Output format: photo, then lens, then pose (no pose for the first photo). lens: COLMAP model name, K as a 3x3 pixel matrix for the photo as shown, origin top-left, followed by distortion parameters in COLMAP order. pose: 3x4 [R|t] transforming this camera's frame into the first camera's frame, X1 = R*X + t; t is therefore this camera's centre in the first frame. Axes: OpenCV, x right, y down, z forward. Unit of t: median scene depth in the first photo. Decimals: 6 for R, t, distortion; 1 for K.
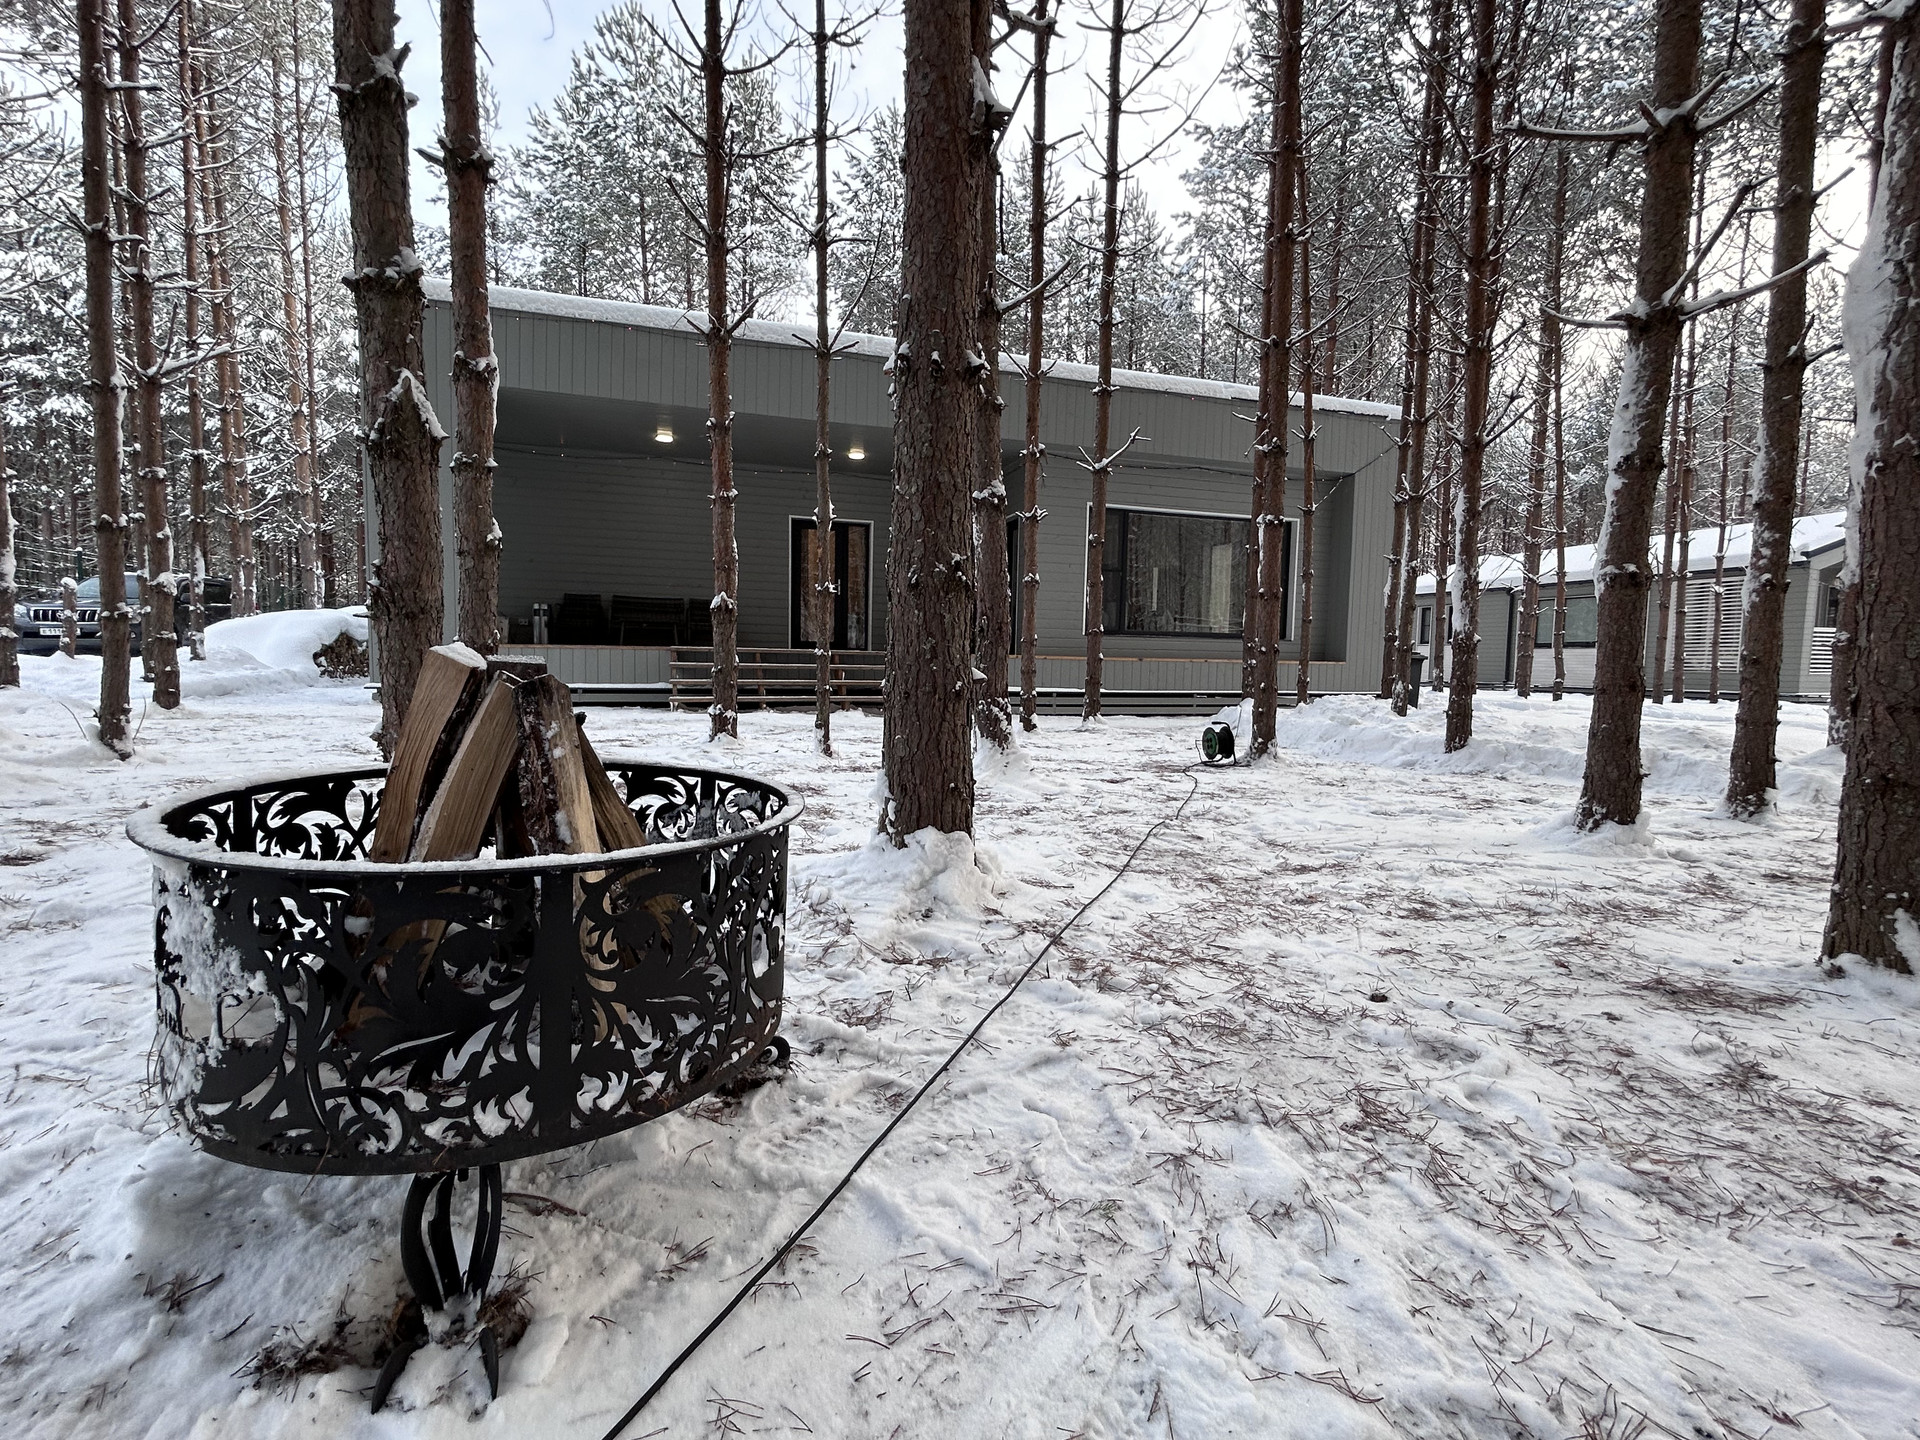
lens RADIAL K [[857.5, 0, 952.0], [0, 857.5, 708.0], [0, 0, 1]] dist [-0.002811, 0.003971]
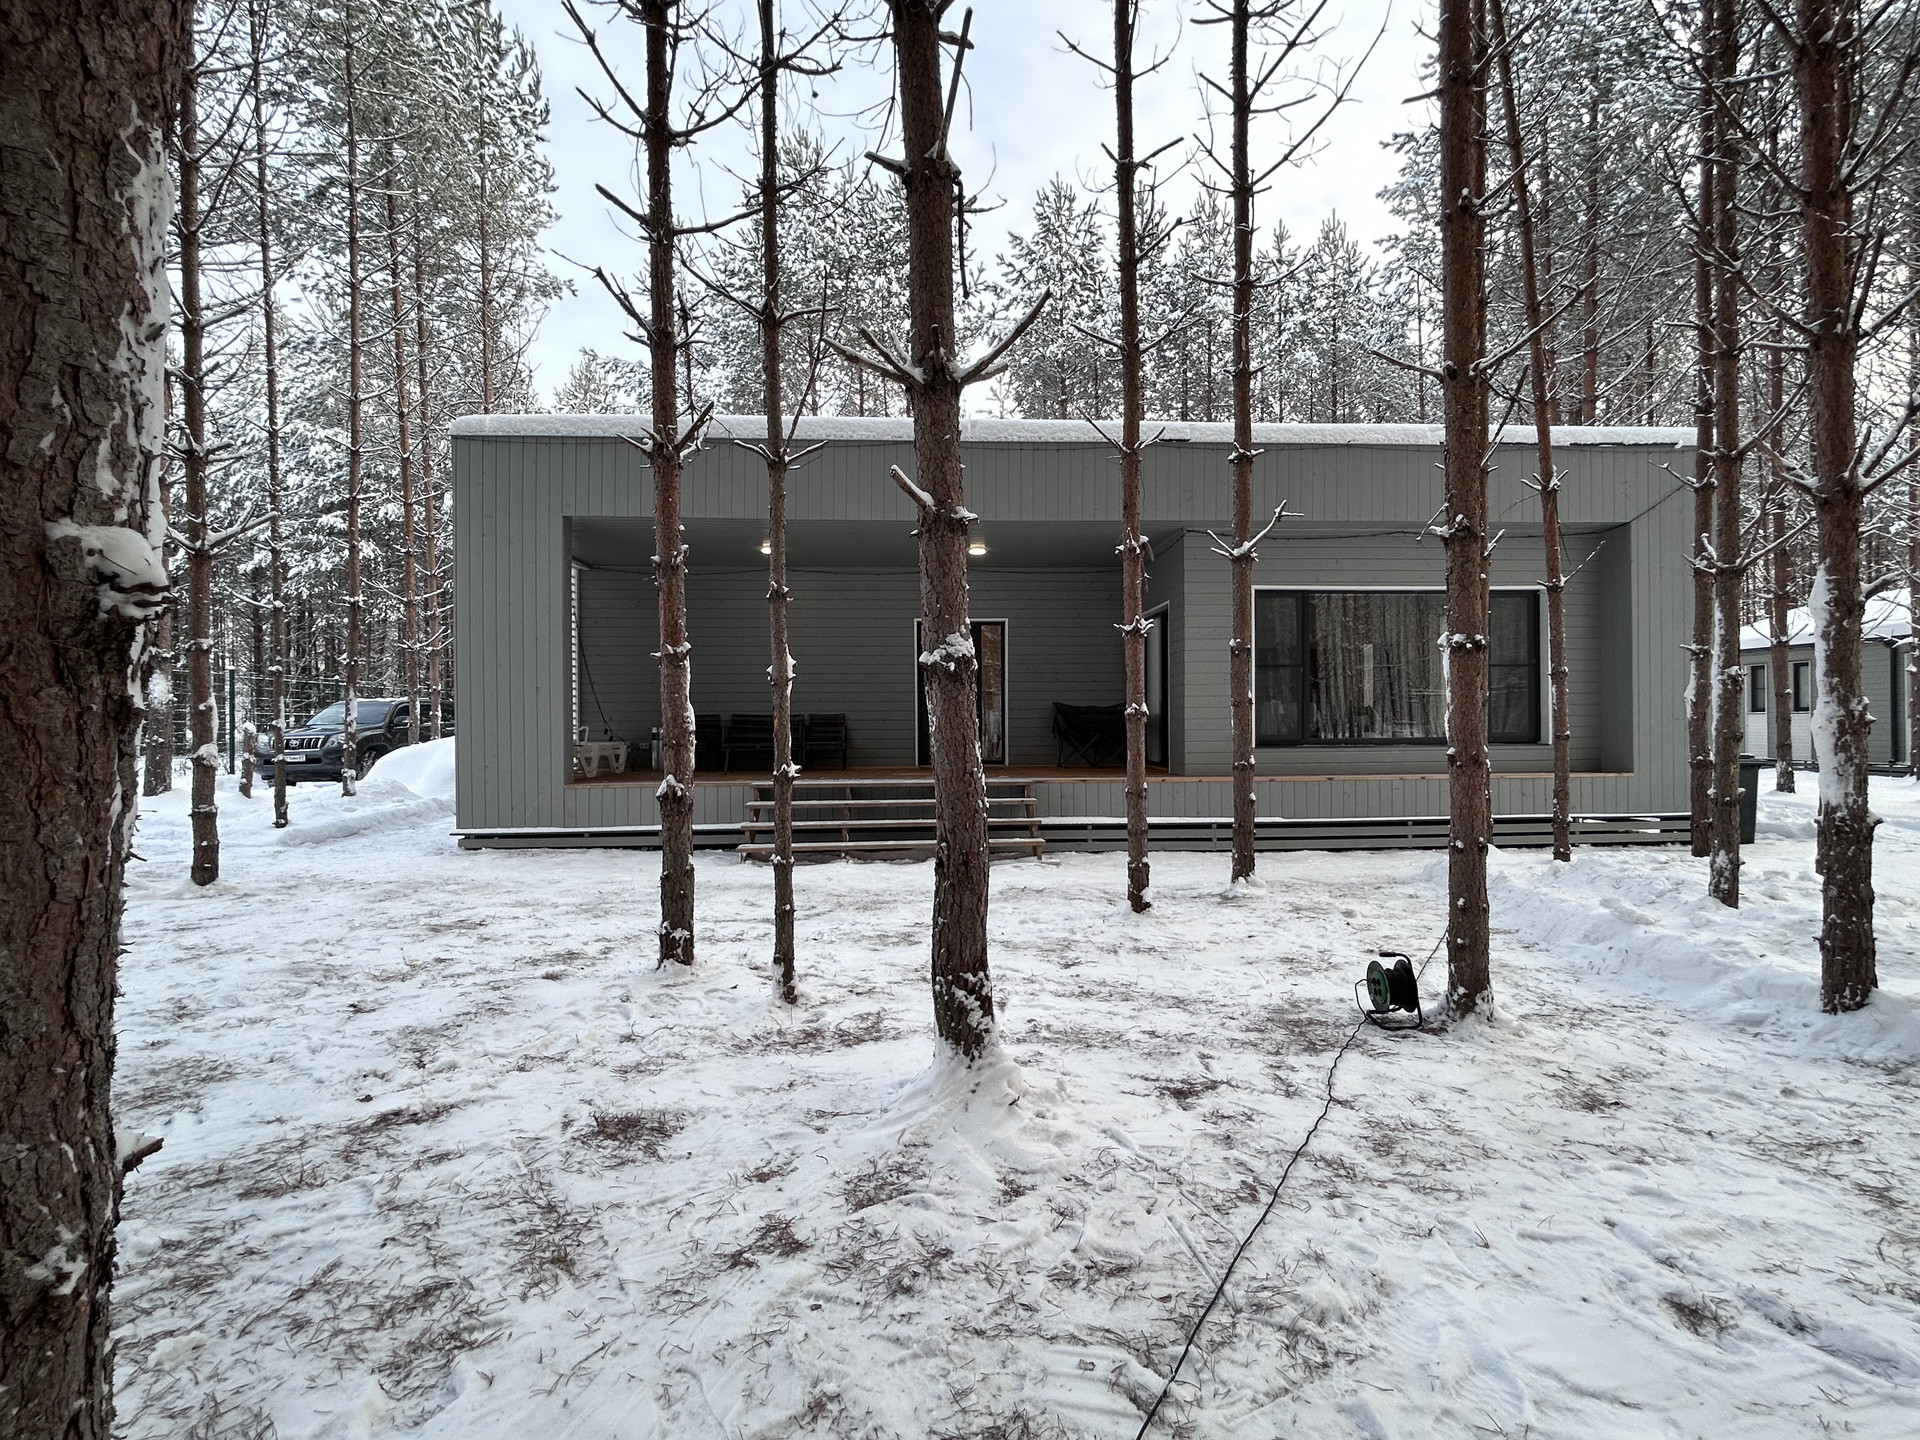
lens RADIAL K [[857.5, 0, 956.3], [0, 857.5, 714.6], [0, 0, 1]] dist [-0.002811, 0.003971]
pose [[0.968934, -0.028655, -0.245653, 0.107656], [0.011248, 0.997343, -0.071976, -0.081246], [0.247063, 0.066977, 0.966682, 0.193857]]
